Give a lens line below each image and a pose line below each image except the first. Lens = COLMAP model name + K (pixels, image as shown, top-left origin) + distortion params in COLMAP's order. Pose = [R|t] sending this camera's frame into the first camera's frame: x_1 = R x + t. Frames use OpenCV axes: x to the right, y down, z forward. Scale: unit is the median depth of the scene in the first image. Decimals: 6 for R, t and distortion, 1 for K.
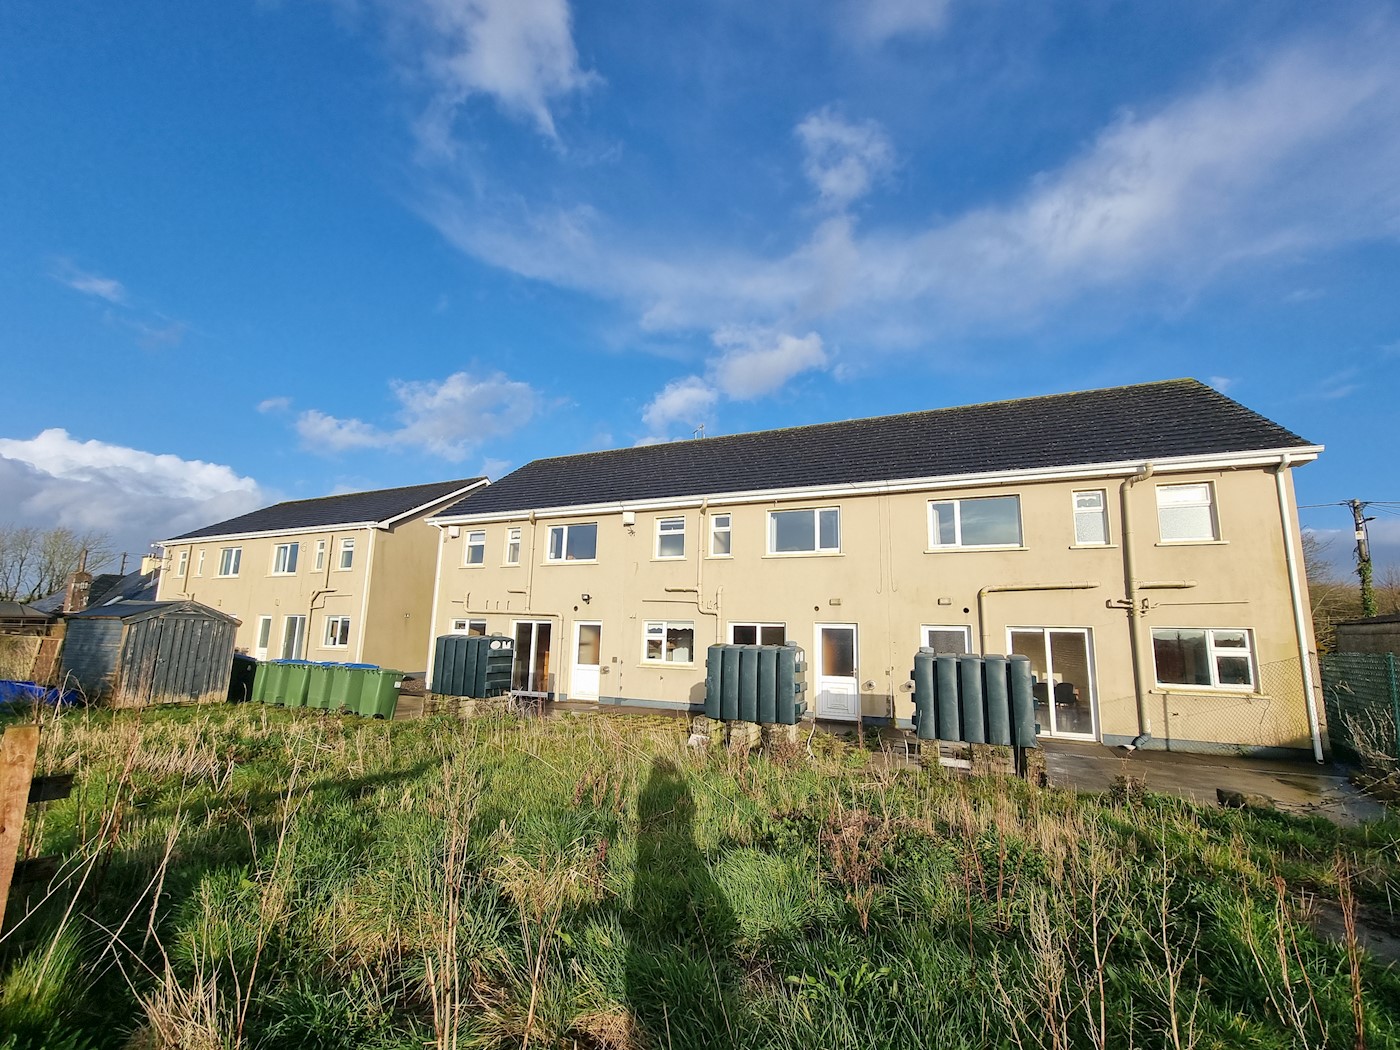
lens RADIAL K [[552.7, 0, 698.7], [0, 552.7, 555.1], [0, 0, 1]] dist [-0.000409, 0.000478]
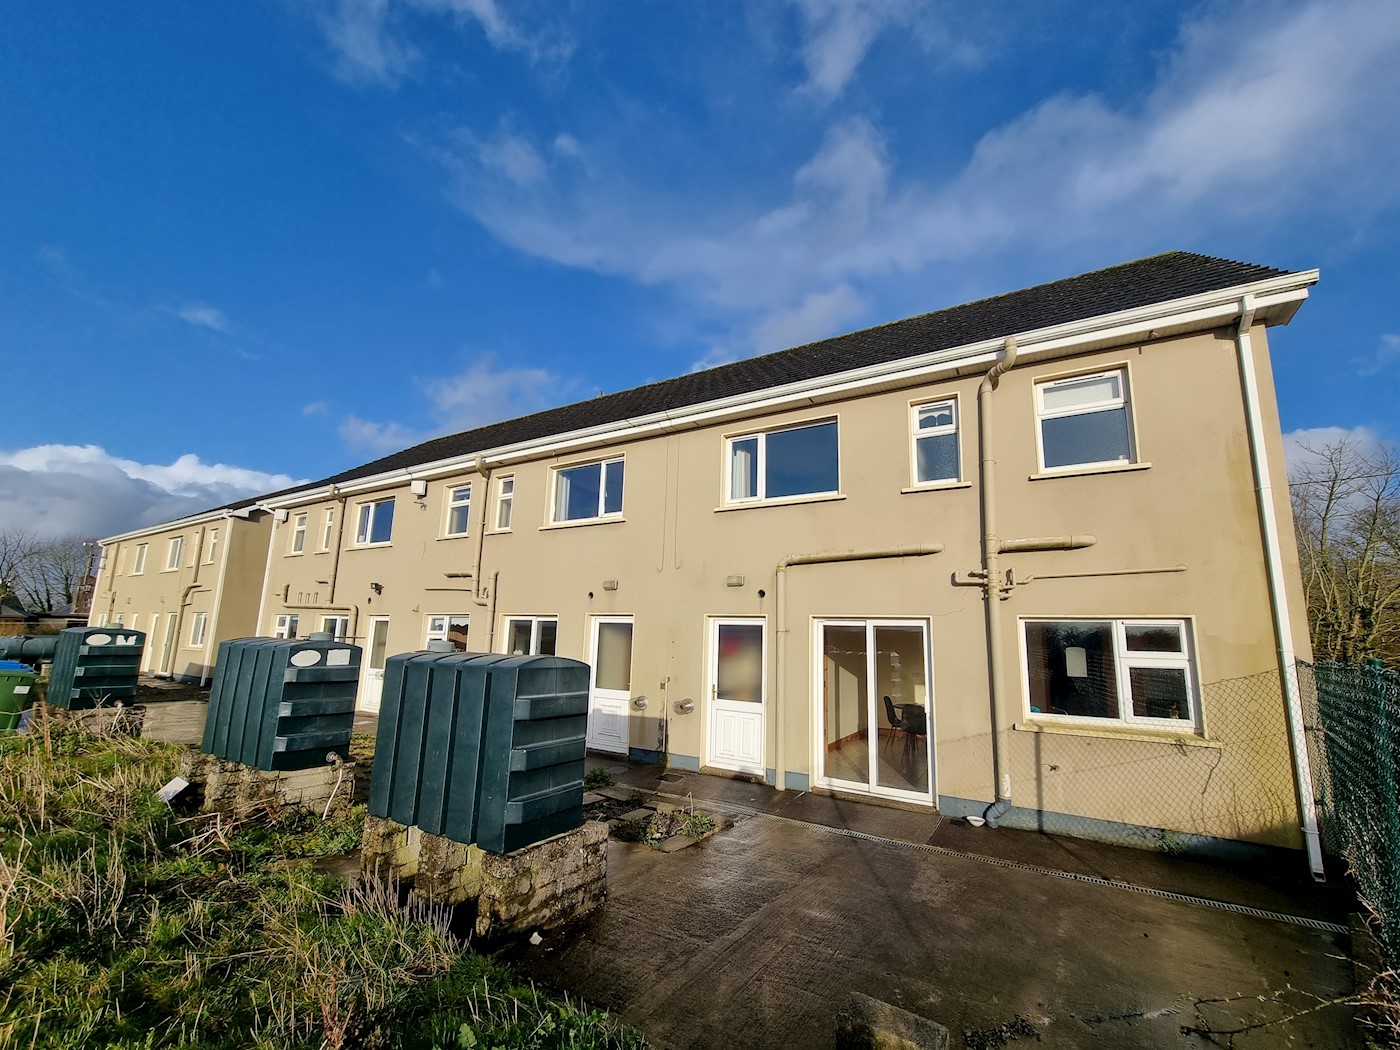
lens RADIAL K [[580.3, 0, 700.3], [0, 580.3, 542.8], [0, 0, 1]] dist [-0.001441, 0.000855]
pose [[0.985301, -0.023822, -0.169156, 0.575642], [0.019630, 0.999458, -0.026413, 0.060049], [0.169694, 0.022705, 0.985235, 0.321772]]
